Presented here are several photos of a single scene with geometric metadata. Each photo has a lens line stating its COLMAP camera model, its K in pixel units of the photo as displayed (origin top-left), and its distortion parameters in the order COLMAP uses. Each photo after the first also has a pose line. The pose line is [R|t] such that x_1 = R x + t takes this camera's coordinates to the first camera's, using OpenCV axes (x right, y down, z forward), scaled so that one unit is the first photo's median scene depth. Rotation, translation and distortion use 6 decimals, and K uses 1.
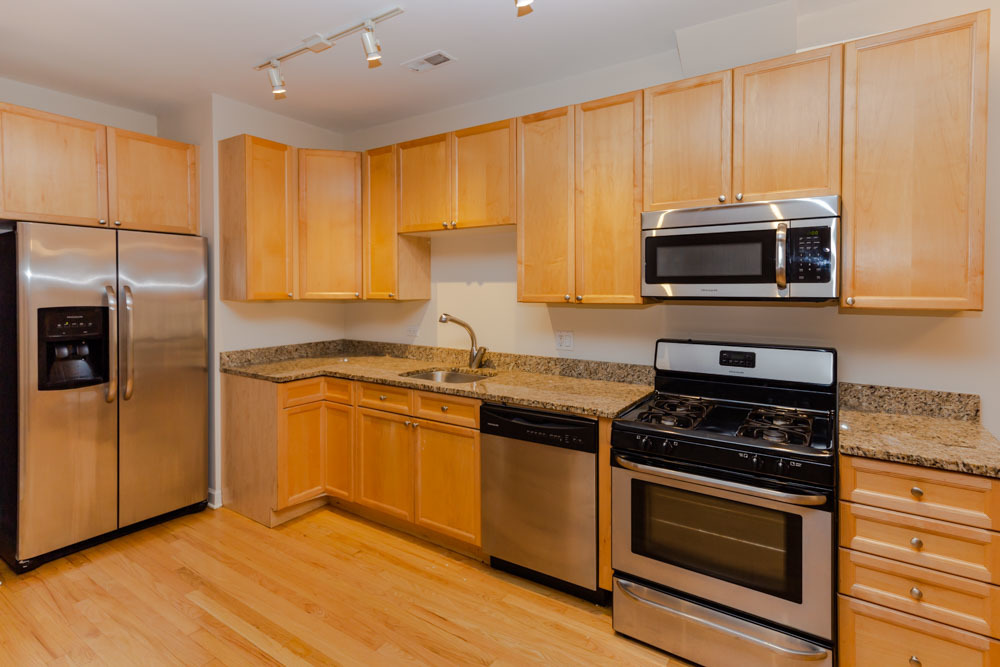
lens RADIAL K [[492.3, 0, 466.6], [0, 492.3, 288.2], [0, 0, 1]] dist [0.007315, -0.000201]
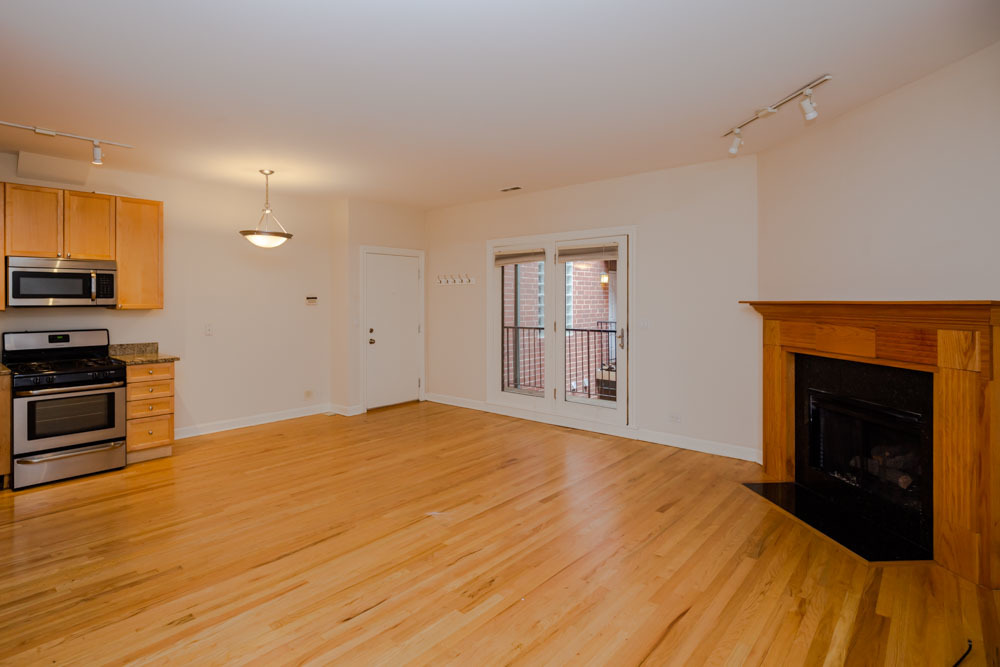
lens RADIAL K [[517.9, 0, 478.4], [0, 517.9, 295.6], [0, 0, 1]] dist [-0.000962, -0.000220]
pose [[0.114374, 0.007047, 0.993413, -1.418896], [-0.003435, 0.999972, -0.006698, -0.013011], [-0.993432, -0.002646, 0.114395, -0.931085]]
